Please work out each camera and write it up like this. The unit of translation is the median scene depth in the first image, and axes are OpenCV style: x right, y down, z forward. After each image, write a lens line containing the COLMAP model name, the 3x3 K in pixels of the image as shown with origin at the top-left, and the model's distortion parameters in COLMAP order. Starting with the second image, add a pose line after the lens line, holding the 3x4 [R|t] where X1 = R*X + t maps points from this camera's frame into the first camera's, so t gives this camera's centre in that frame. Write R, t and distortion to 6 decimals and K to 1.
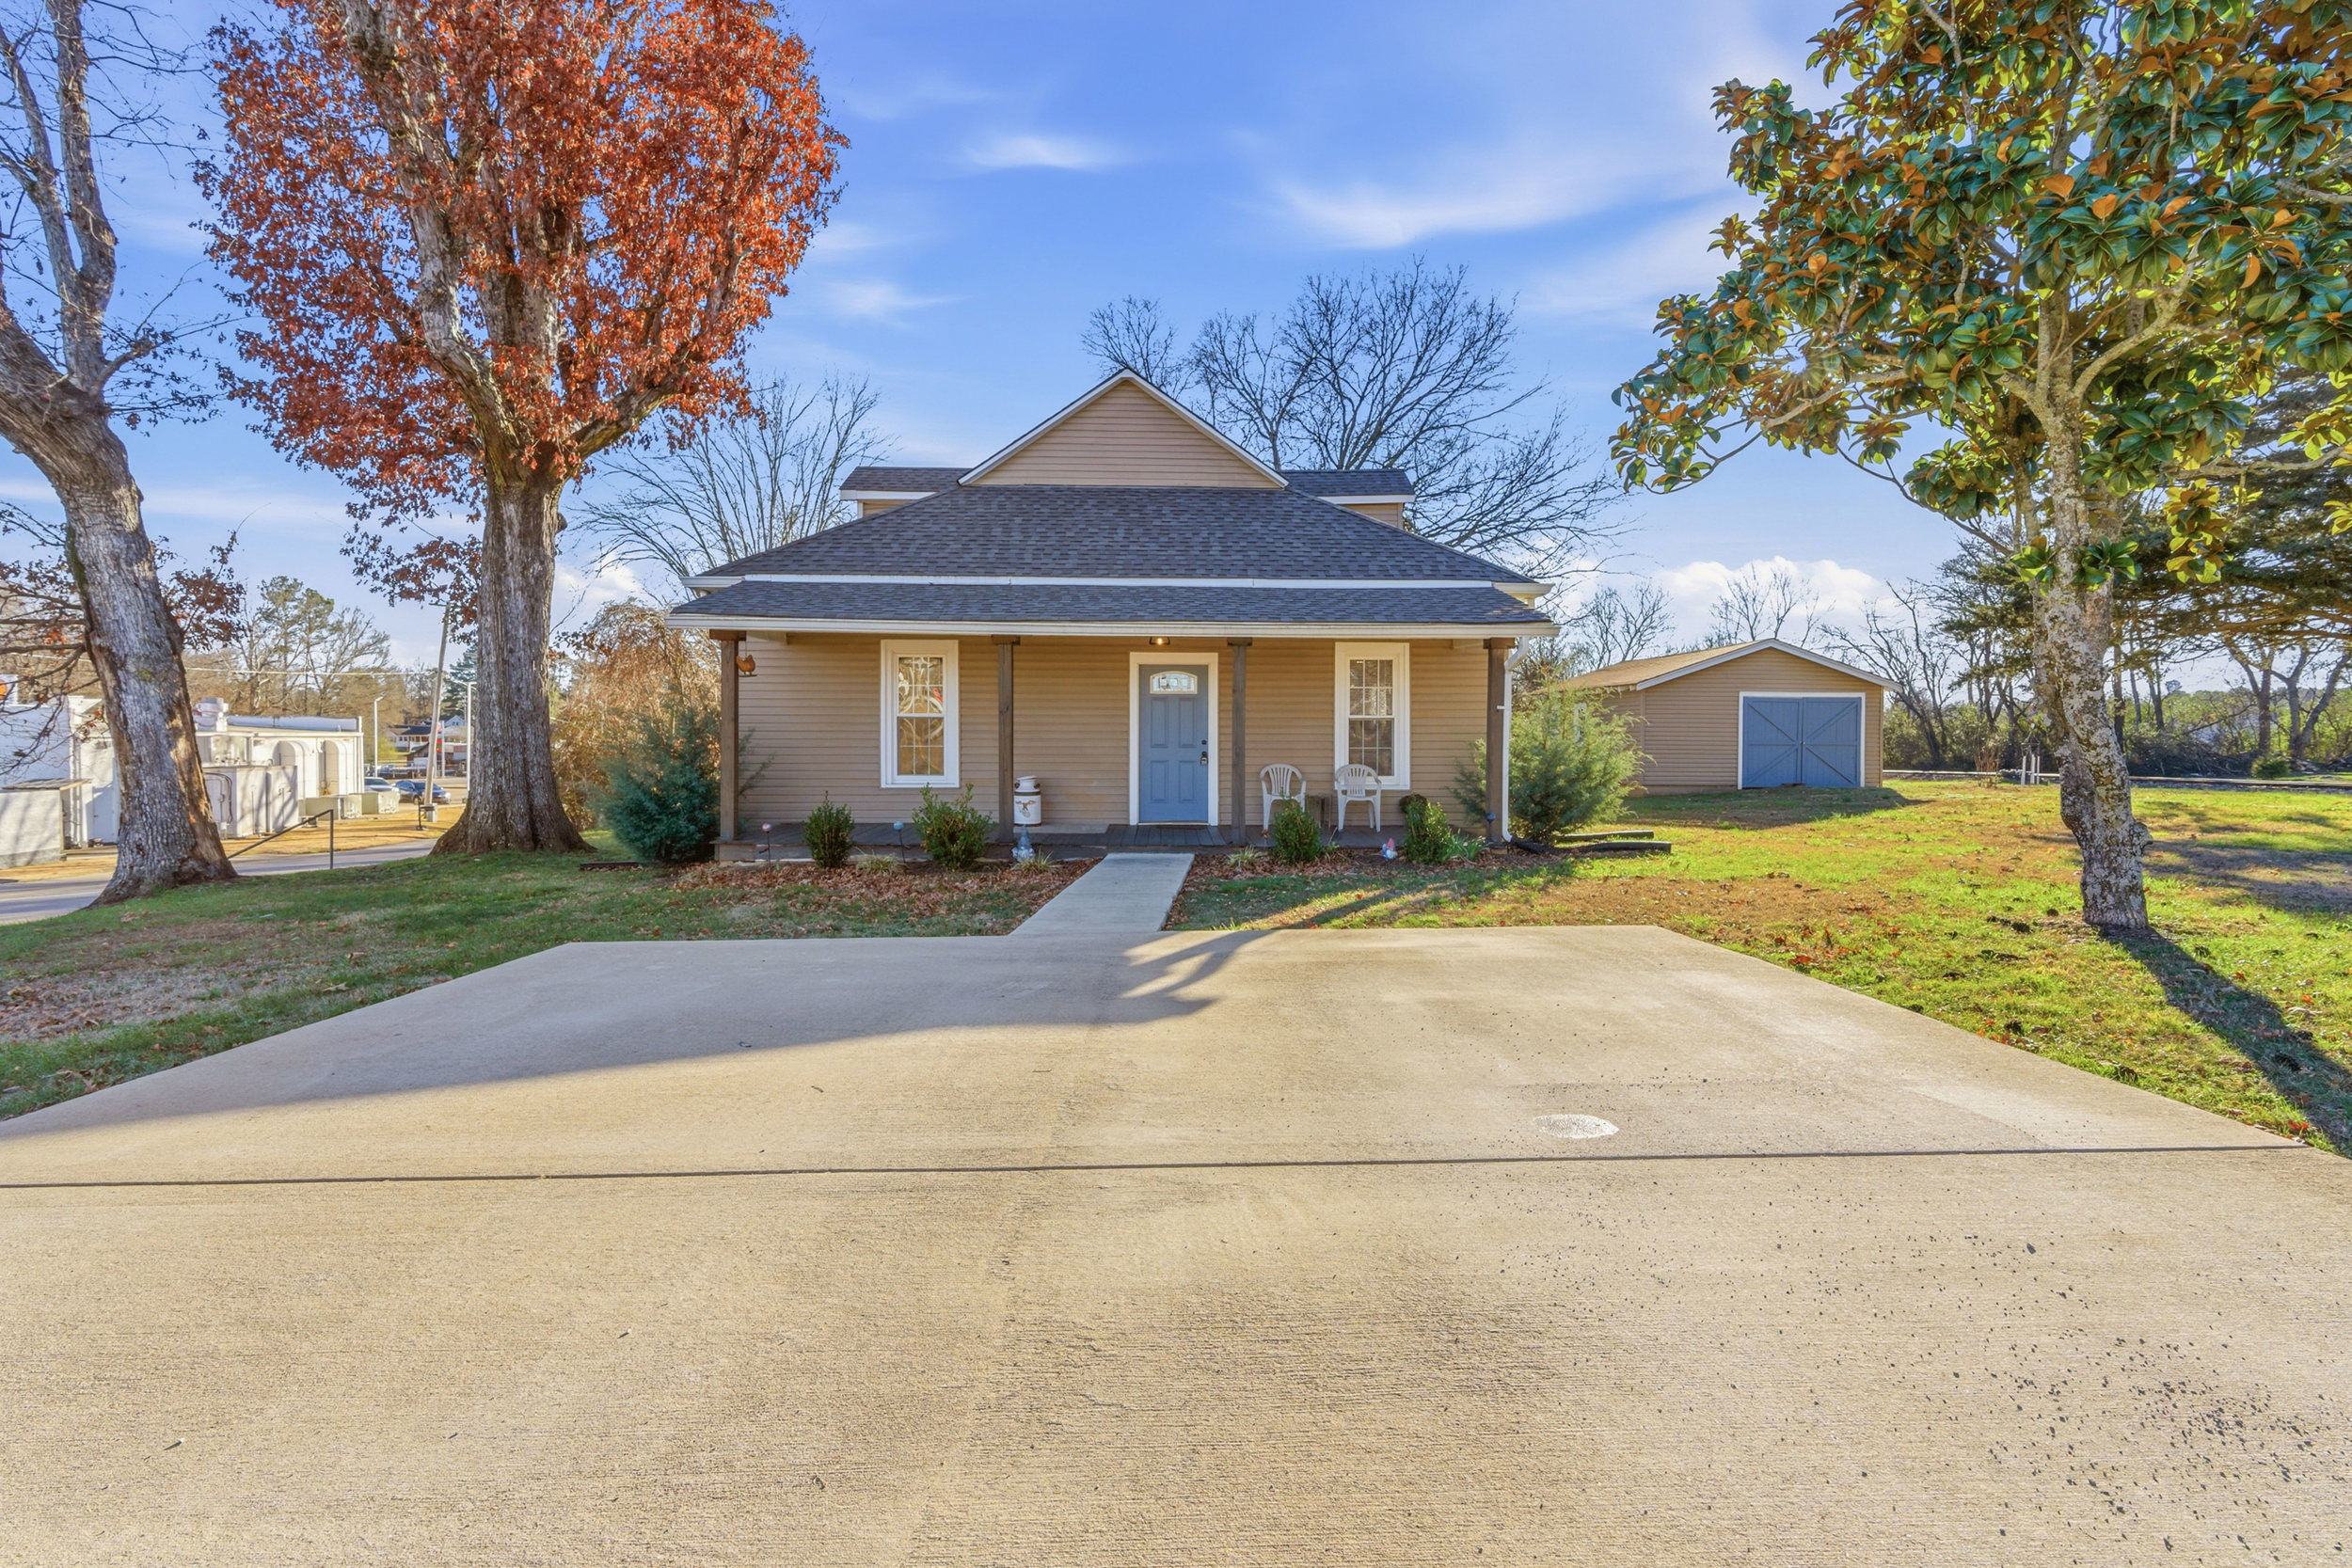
lens RADIAL K [[1059.5, 0, 1172.4], [0, 1059.5, 781.2], [0, 0, 1]] dist [-0.000053, 0.002172]
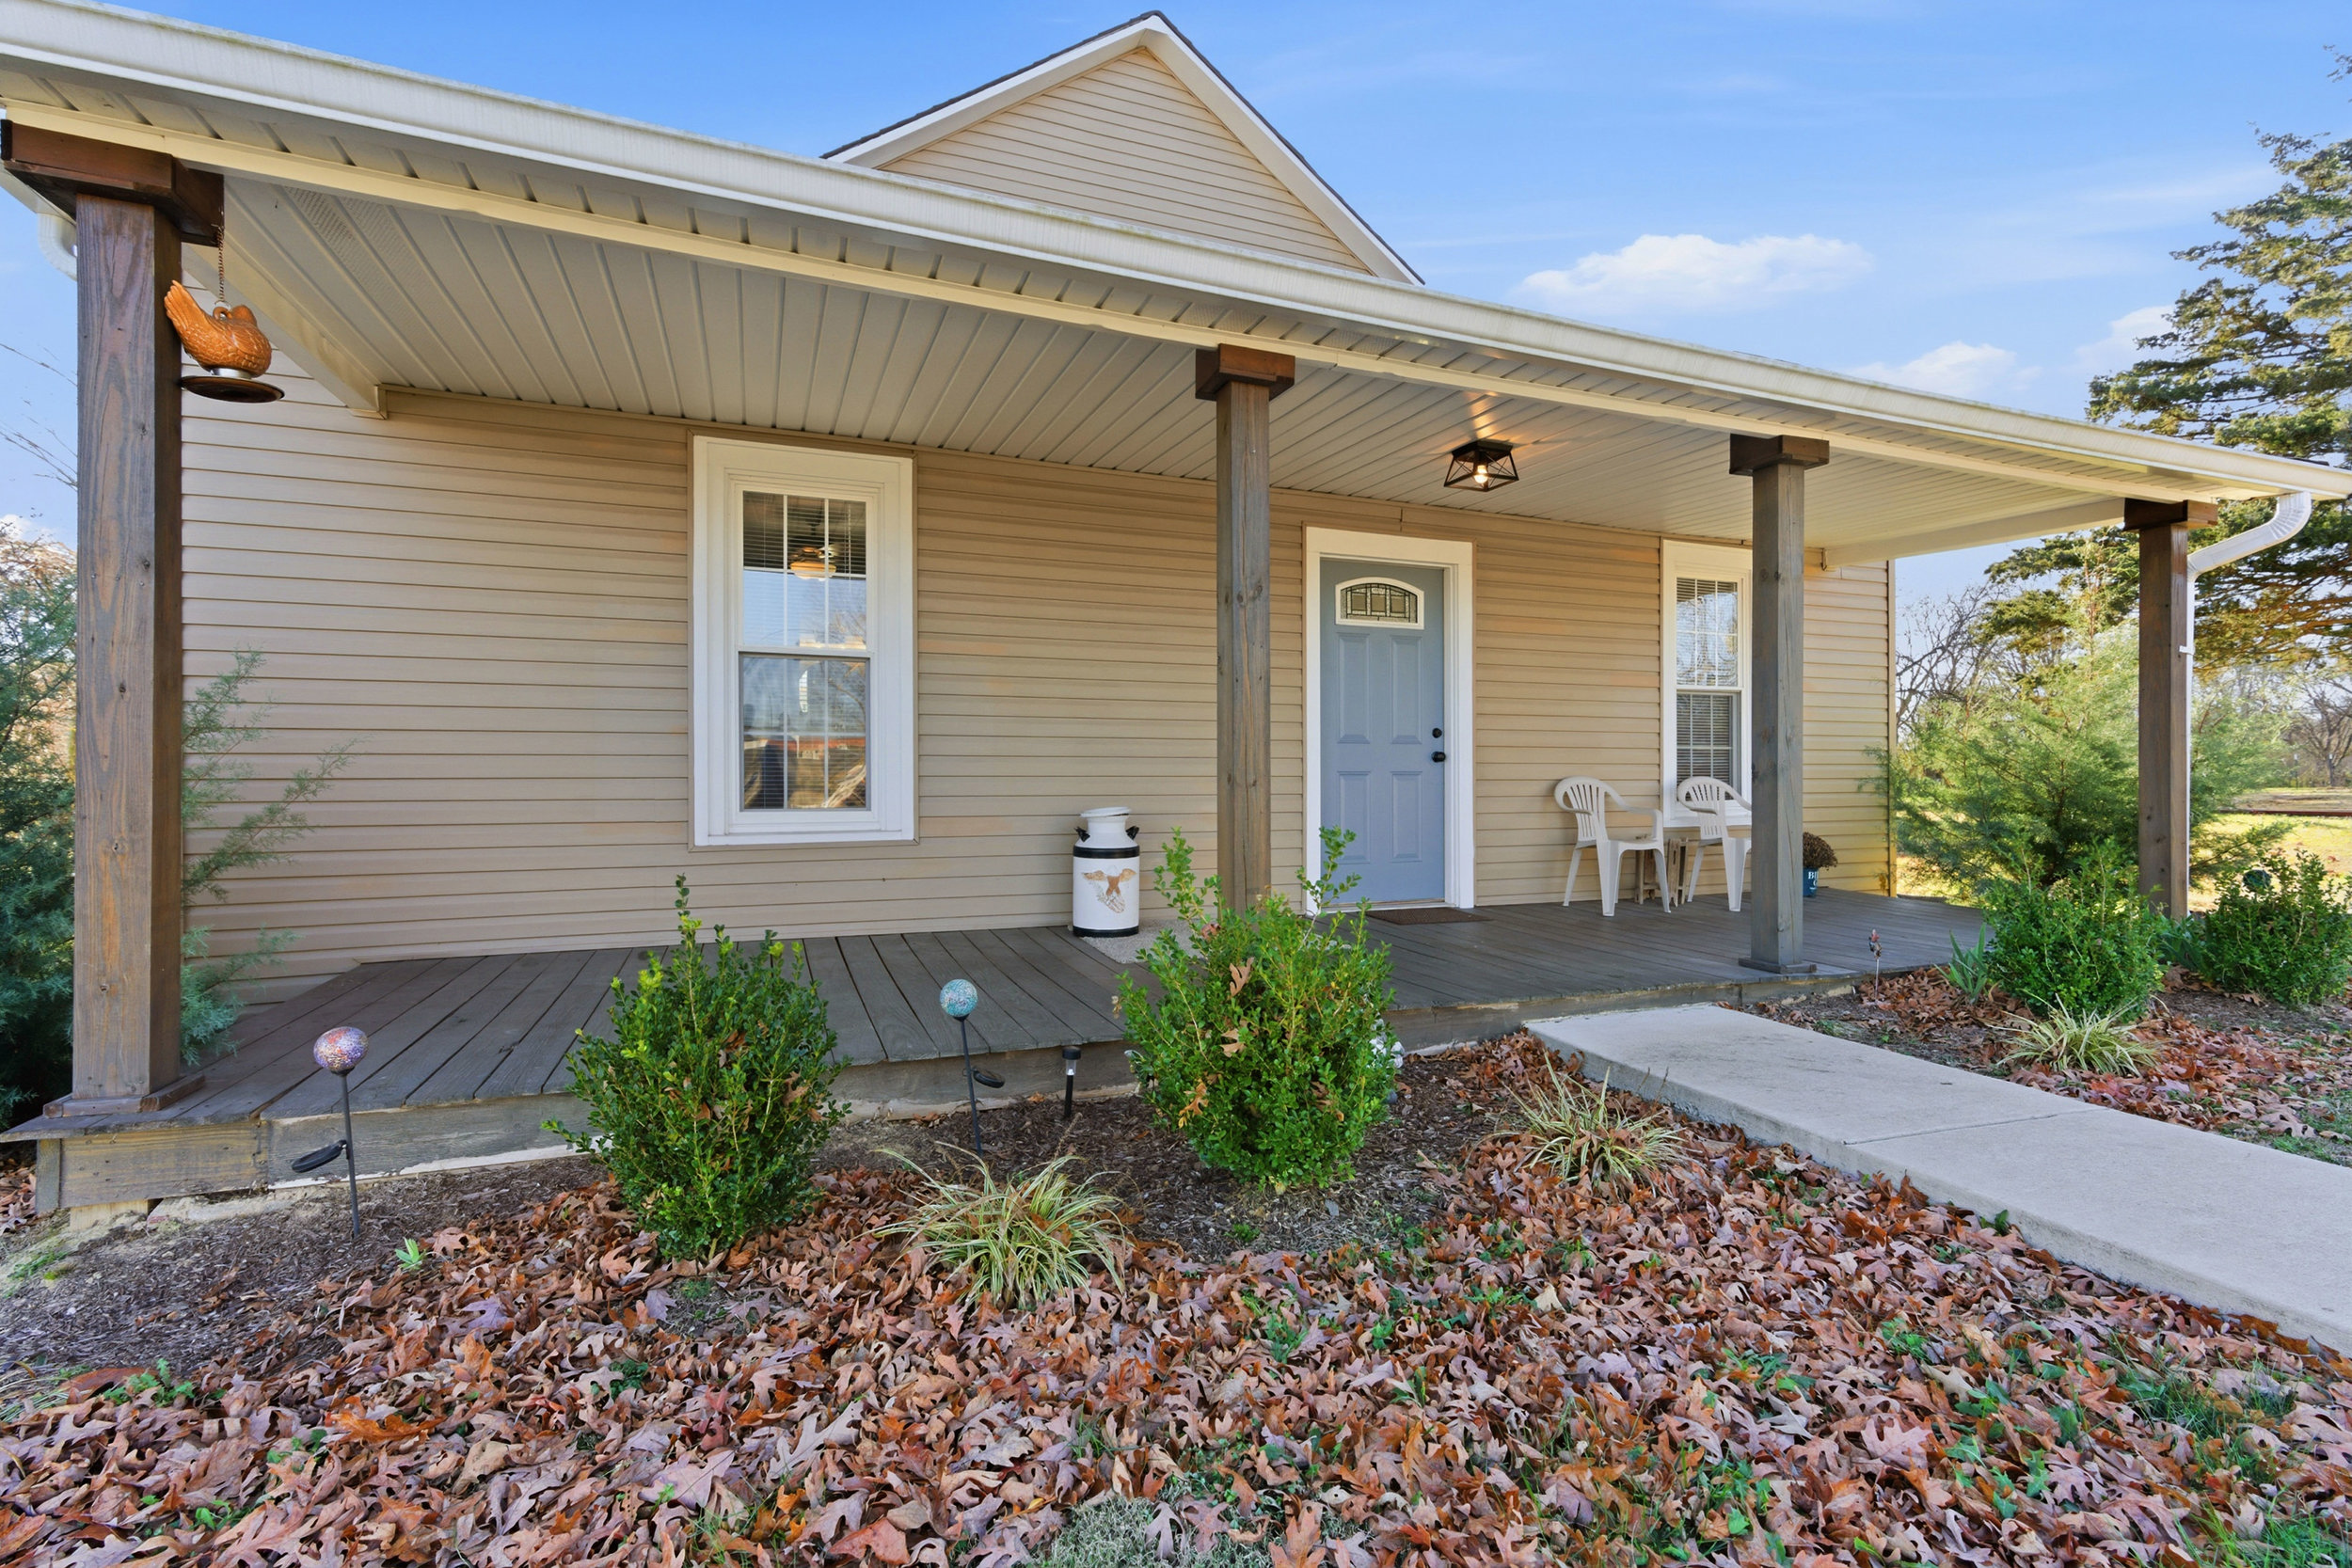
lens RADIAL K [[1059.5, 0, 1184.0], [0, 1059.5, 775.3], [0, 0, 1]] dist [-0.000053, 0.002172]
pose [[0.939205, -0.001457, 0.343355, -0.242729], [0.008241, 0.999799, -0.018299, -0.009688], [-0.343259, 0.020016, 0.939027, 0.605055]]
